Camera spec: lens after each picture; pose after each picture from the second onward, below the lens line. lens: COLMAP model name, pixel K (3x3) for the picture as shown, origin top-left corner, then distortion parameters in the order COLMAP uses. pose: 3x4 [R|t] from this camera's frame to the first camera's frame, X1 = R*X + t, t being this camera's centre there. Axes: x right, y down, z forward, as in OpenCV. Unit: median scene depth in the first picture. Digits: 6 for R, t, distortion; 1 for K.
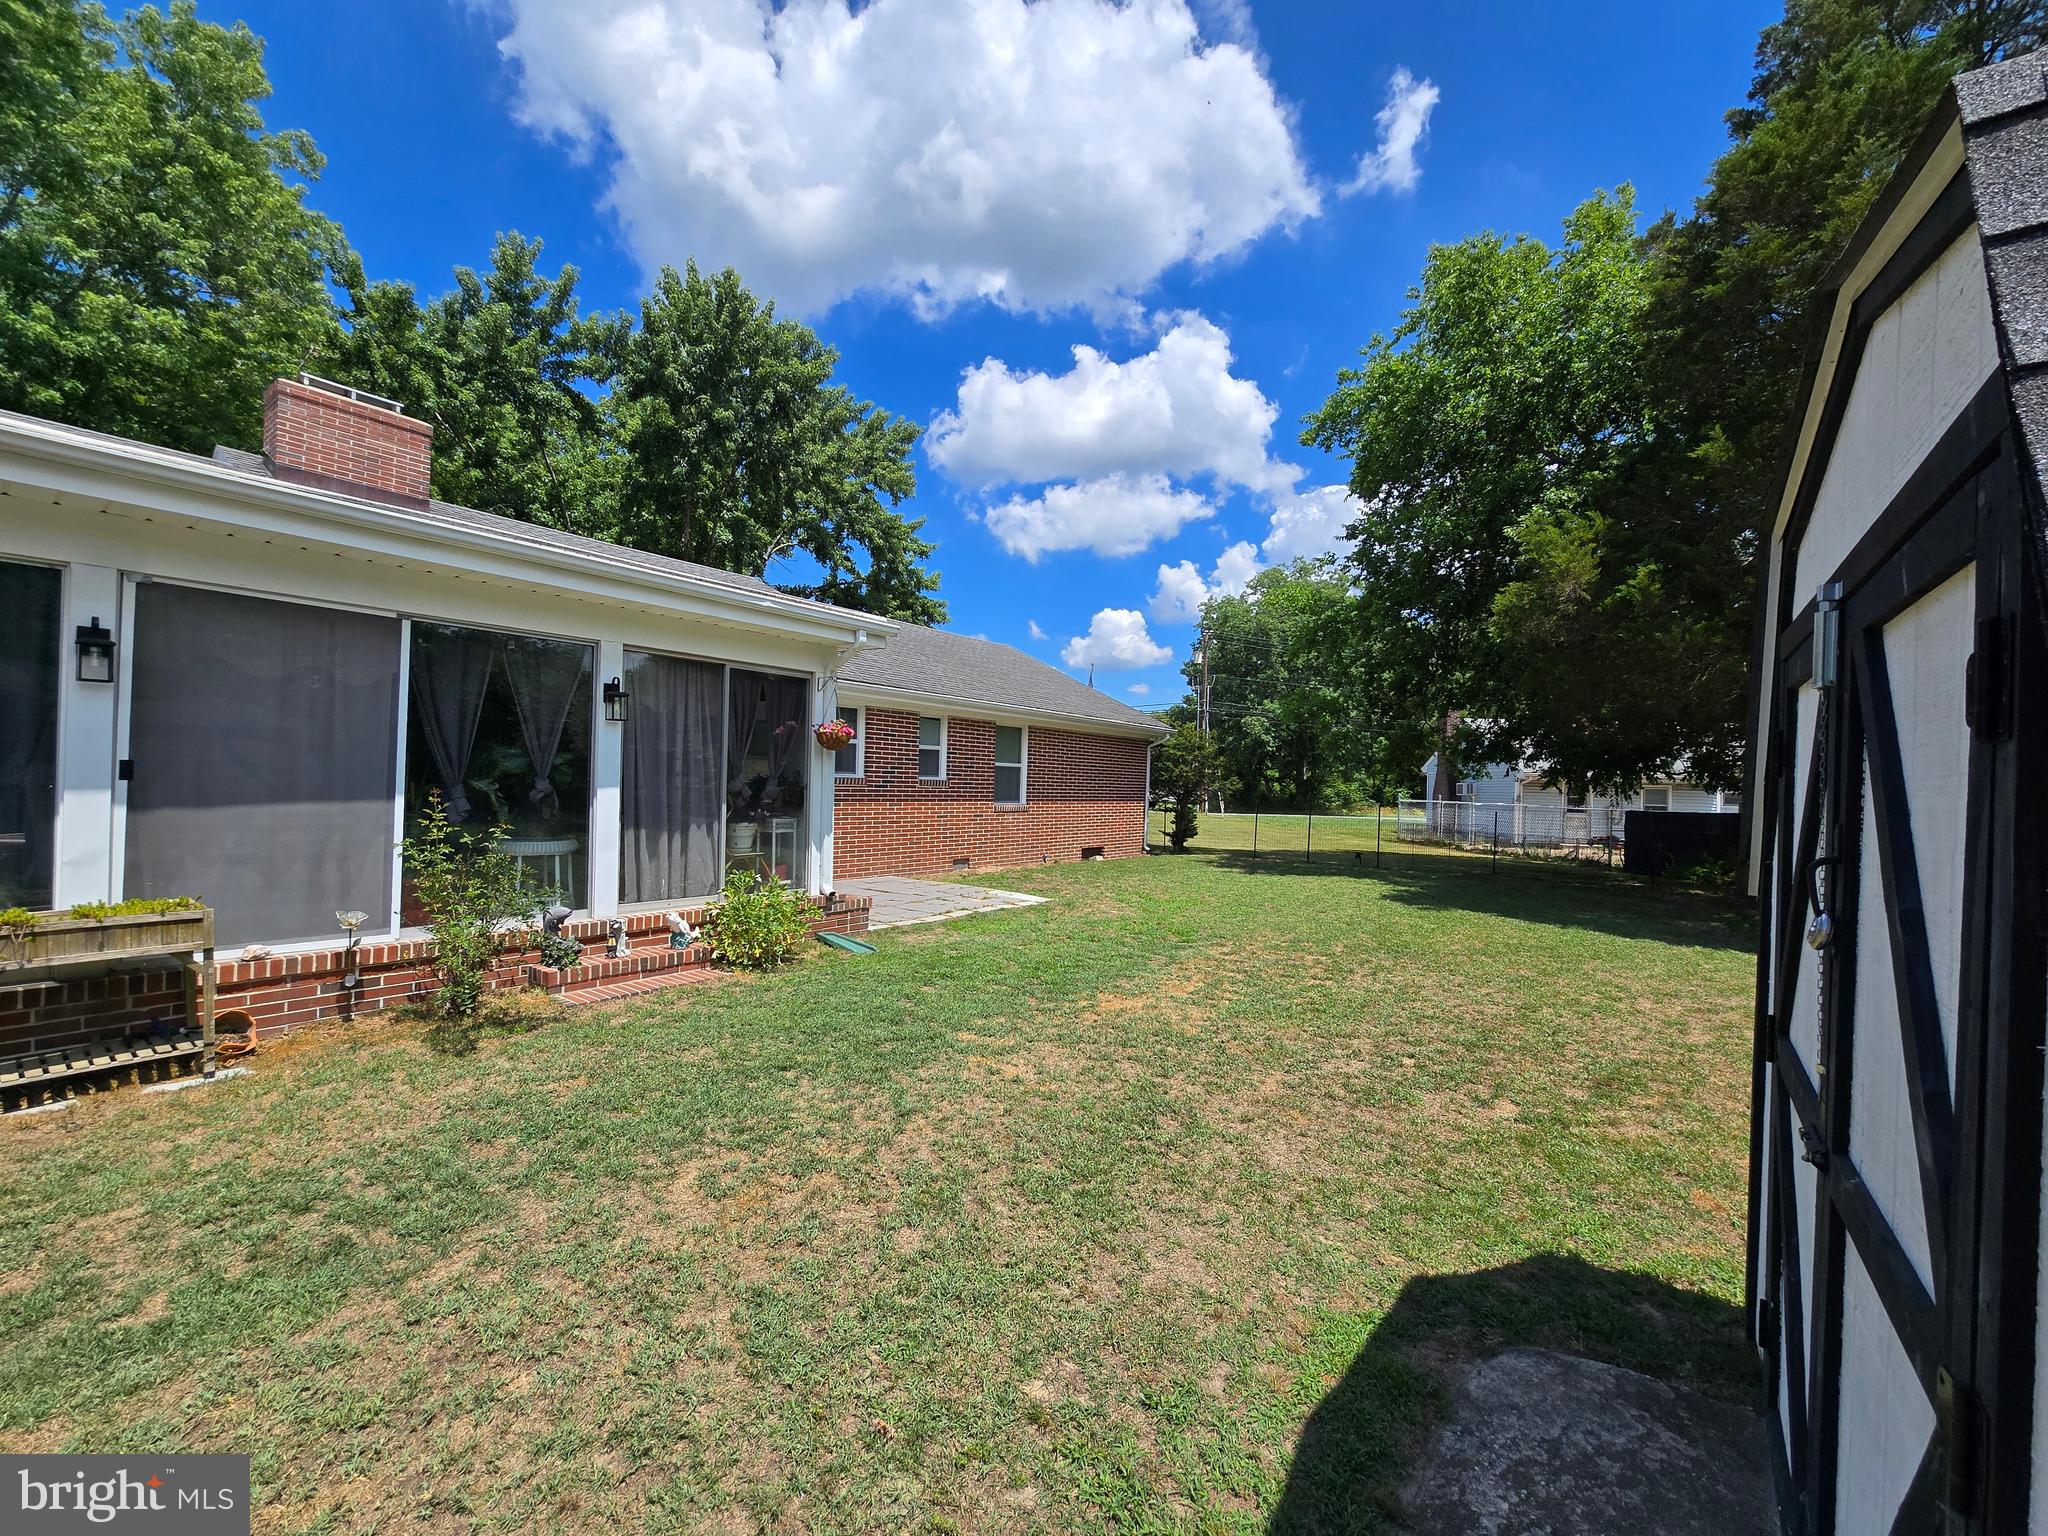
lens RADIAL K [[834.4, 0, 1022.2], [0, 834.4, 781.7], [0, 0, 1]] dist [0.000345, -0.002363]
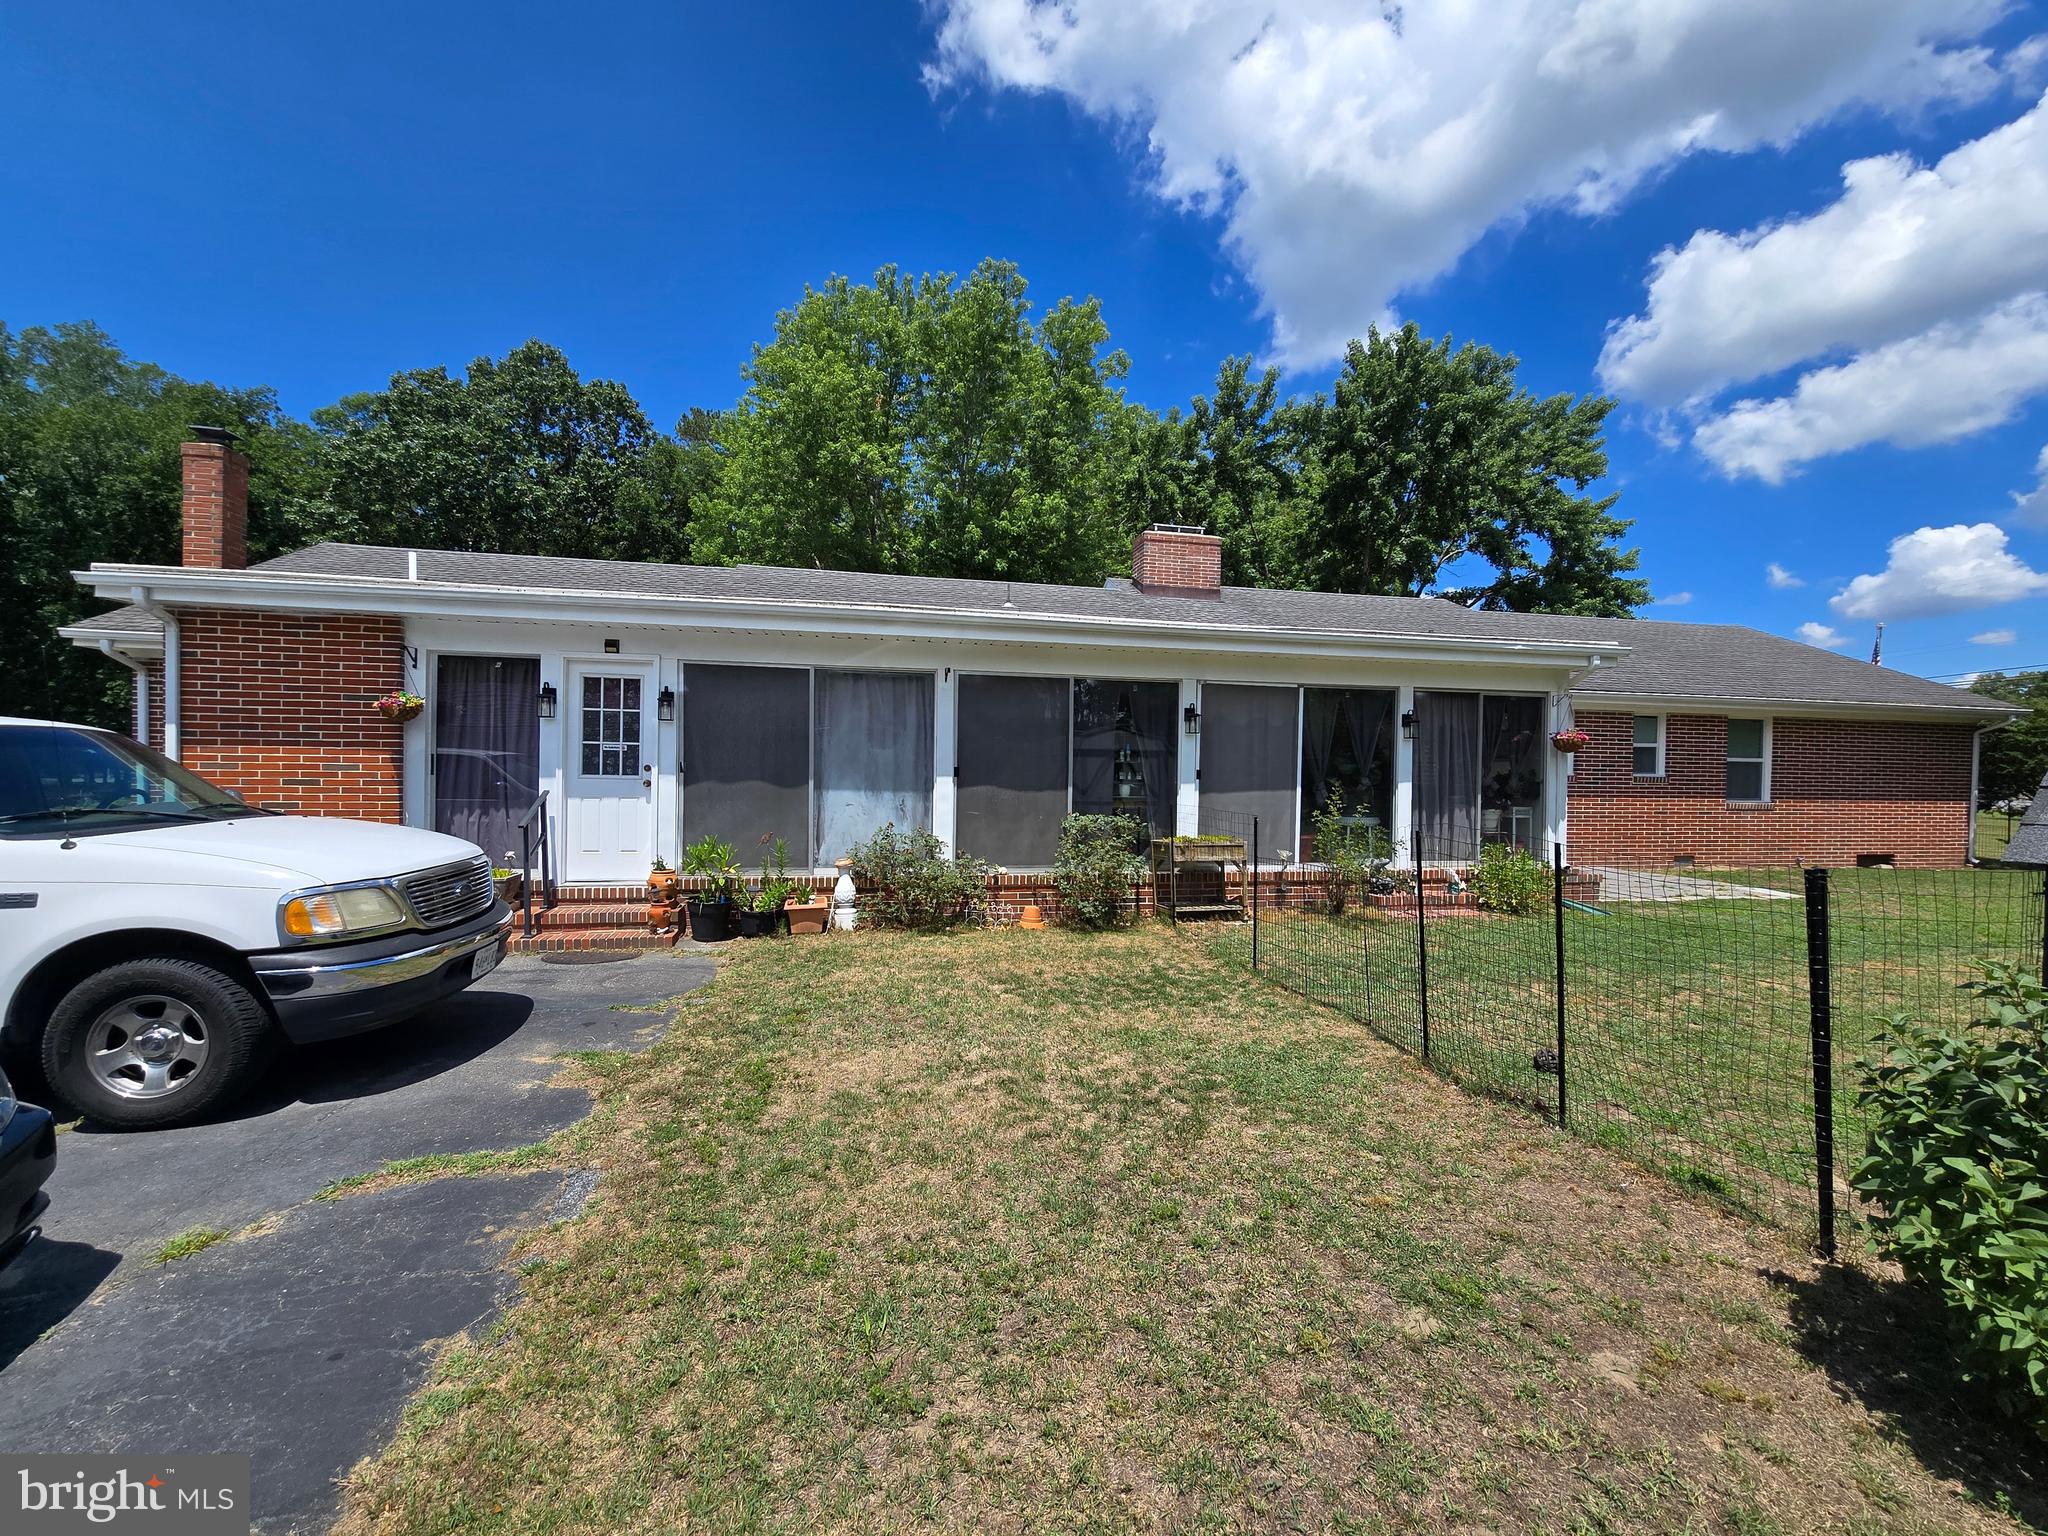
lens RADIAL K [[834.4, 0, 1022.2], [0, 834.4, 781.7], [0, 0, 1]] dist [0.000345, -0.002363]
pose [[0.749072, -0.008455, -0.662434, -0.003921], [0.006772, 0.999964, -0.005106, 0.002656], [0.662454, -0.000661, 0.749103, -0.187856]]
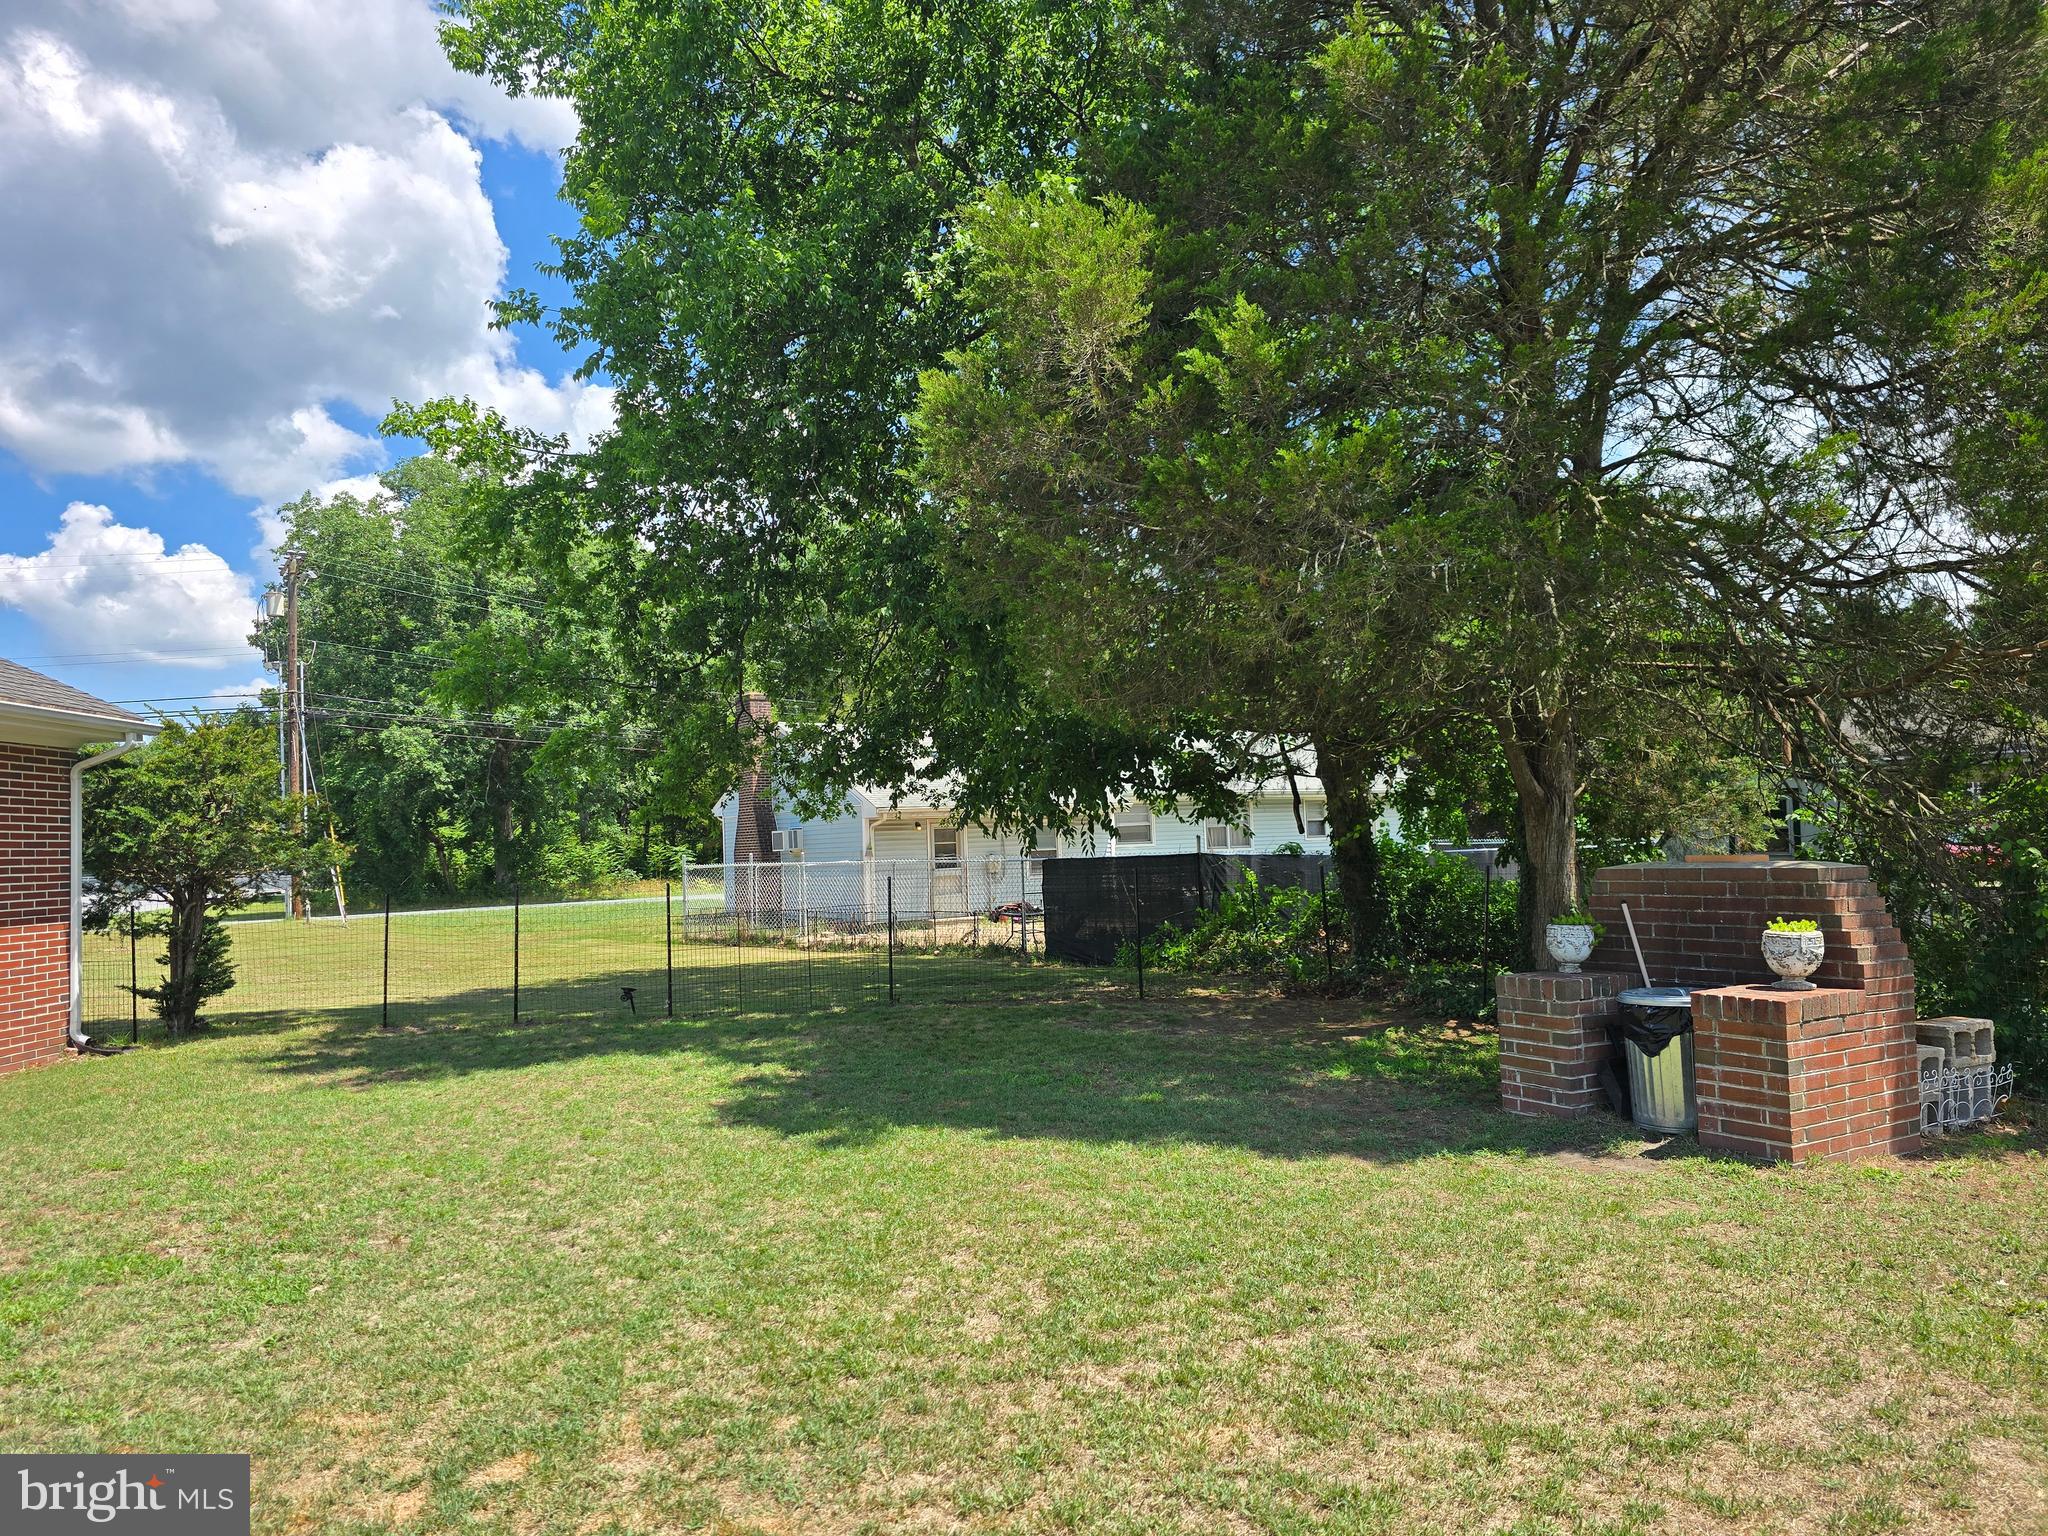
lens RADIAL K [[1360.6, 0, 1016.1], [0, 1360.6, 795.9], [0, 0, 1]] dist [0.070974, -0.073634]
pose [[0.777786, -0.030641, 0.627782, 0.086343], [0.052941, 0.998455, -0.016858, 0.003774], [-0.626296, 0.046347, 0.778207, 0.237147]]
